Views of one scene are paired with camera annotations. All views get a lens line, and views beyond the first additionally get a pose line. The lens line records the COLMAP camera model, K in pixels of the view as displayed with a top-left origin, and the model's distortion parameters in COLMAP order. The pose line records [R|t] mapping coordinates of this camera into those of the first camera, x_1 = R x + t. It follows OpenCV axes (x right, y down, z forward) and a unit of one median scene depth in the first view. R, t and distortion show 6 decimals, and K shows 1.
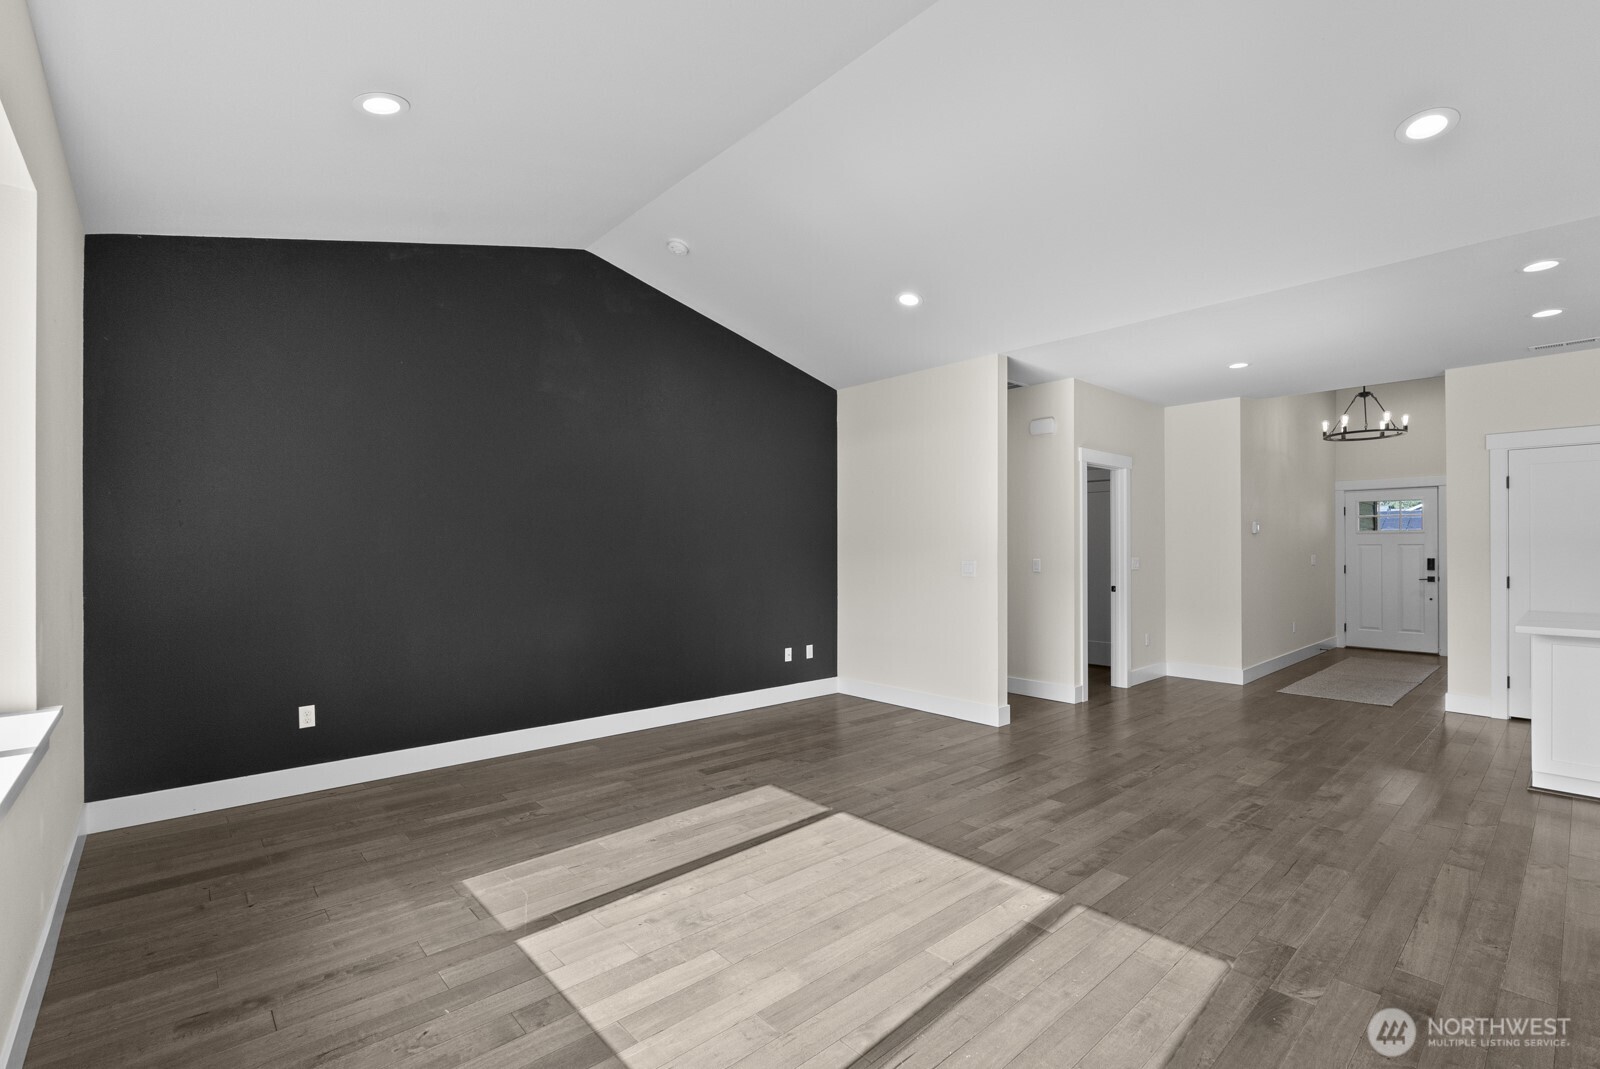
lens RADIAL K [[709.3, 0, 799.5], [0, 709.3, 547.2], [0, 0, 1]] dist [-0.002275, -0.000065]
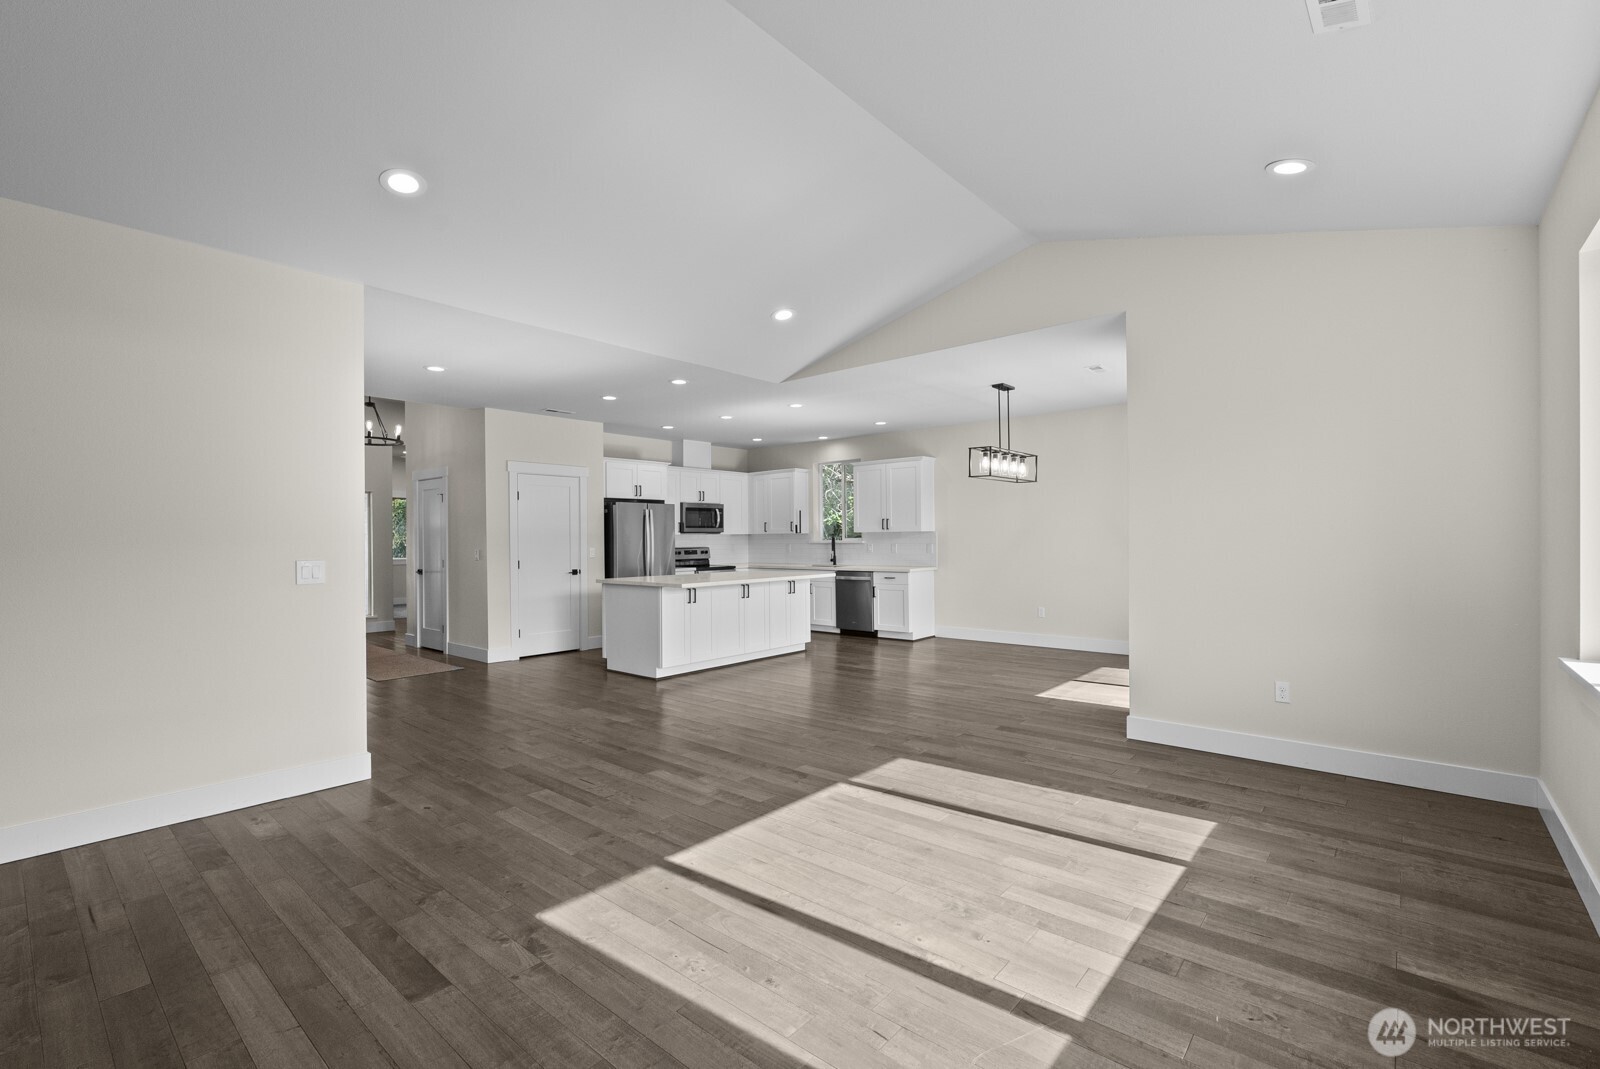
lens RADIAL K [[708.6, 0, 797.8], [0, 708.6, 527.7], [0, 0, 1]] dist [-0.003688, -0.000216]
pose [[-0.125680, 0.017382, 0.991919, -0.788032], [0.006894, 0.999838, -0.016647, 0.003376], [-0.992047, 0.004746, -0.125779, 0.956517]]
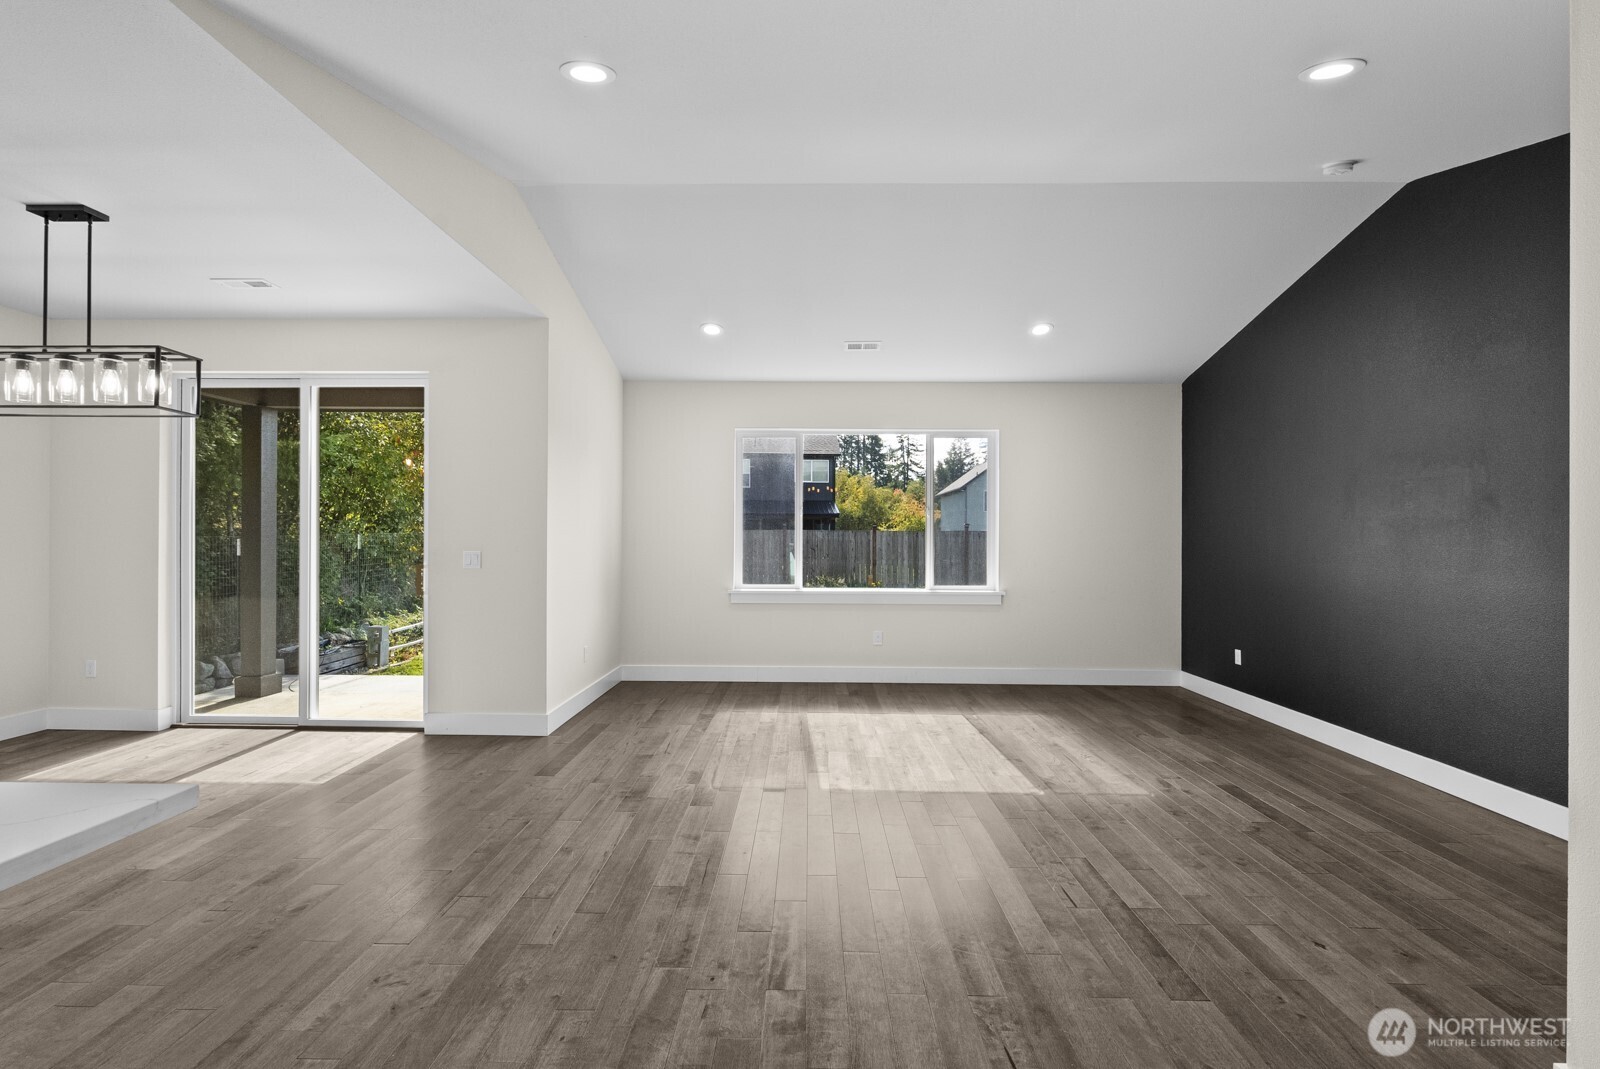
lens RADIAL K [[706.8, 0, 798.4], [0, 706.8, 537.0], [0, 0, 1]] dist [-0.002216, -0.000596]
pose [[-0.679824, -0.005361, -0.733355, 1.085622], [-0.004224, 0.999985, -0.003394, 0.000951], [0.733363, 0.000791, -0.679837, 1.440354]]
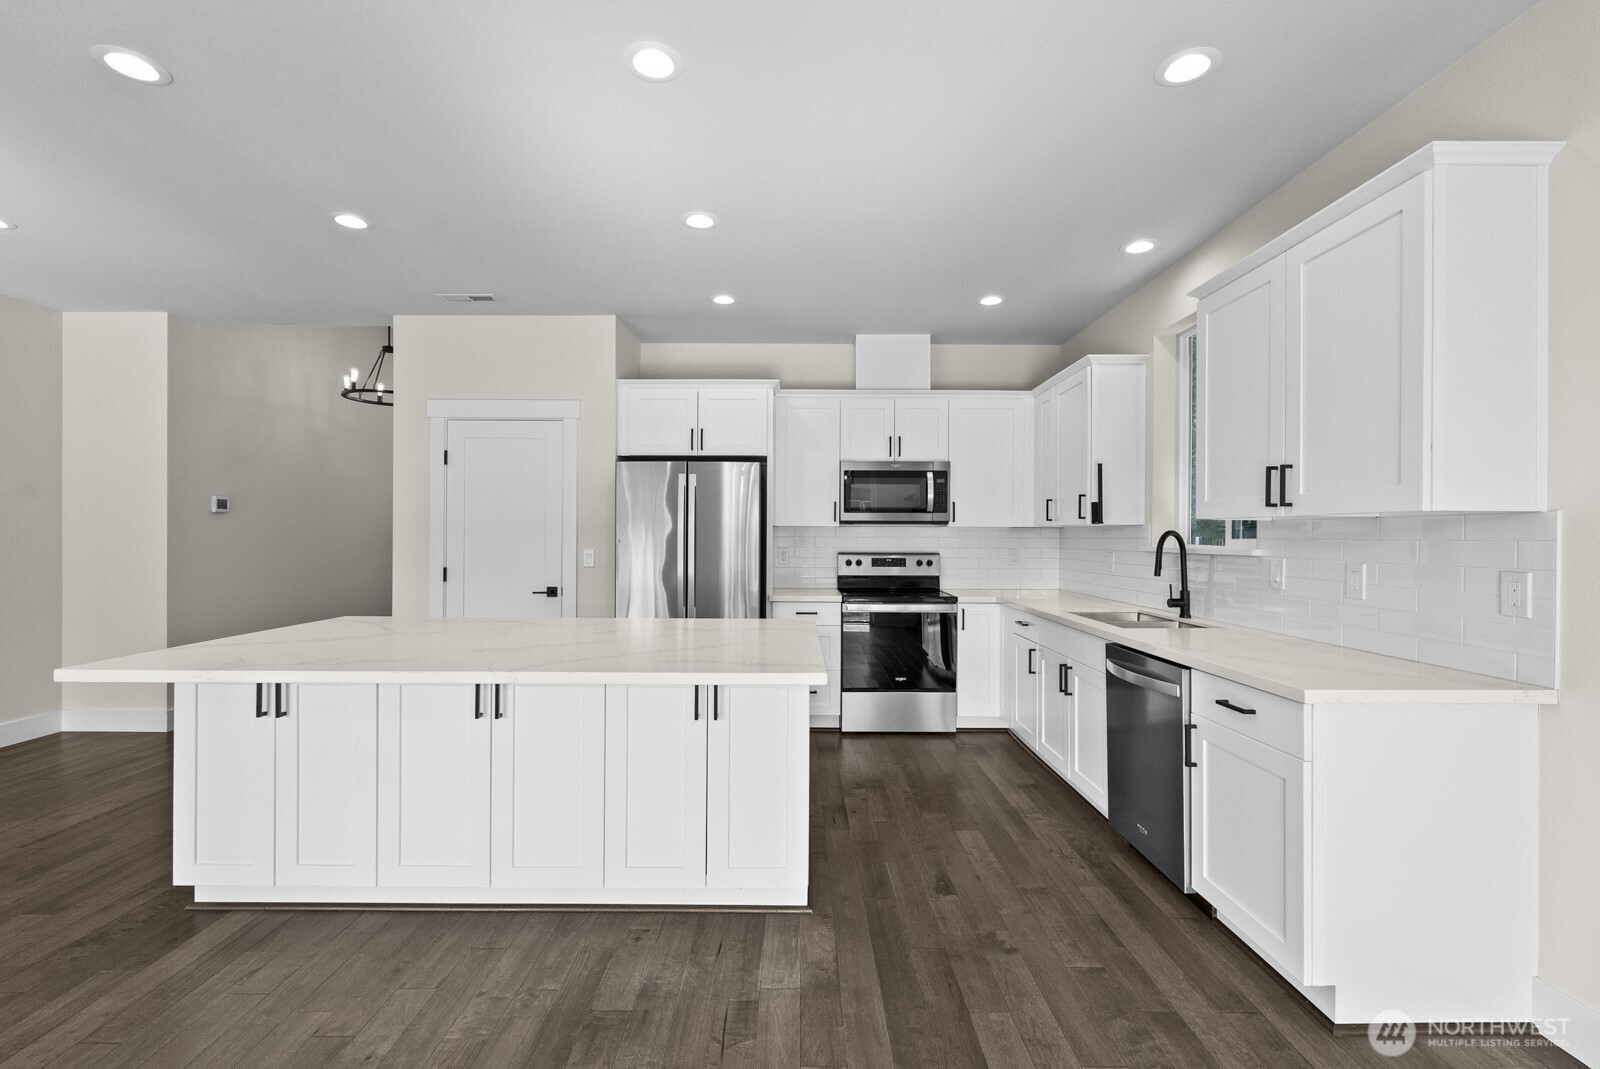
lens RADIAL K [[707.7, 0, 798.1], [0, 707.7, 533.4], [0, 0, 1]] dist [-0.003111, -0.000869]
pose [[0.667353, 0.006883, 0.744709, 1.010049], [-0.007327, 0.999970, -0.002676, -0.001271], [-0.744705, -0.003671, 0.667383, 0.178921]]
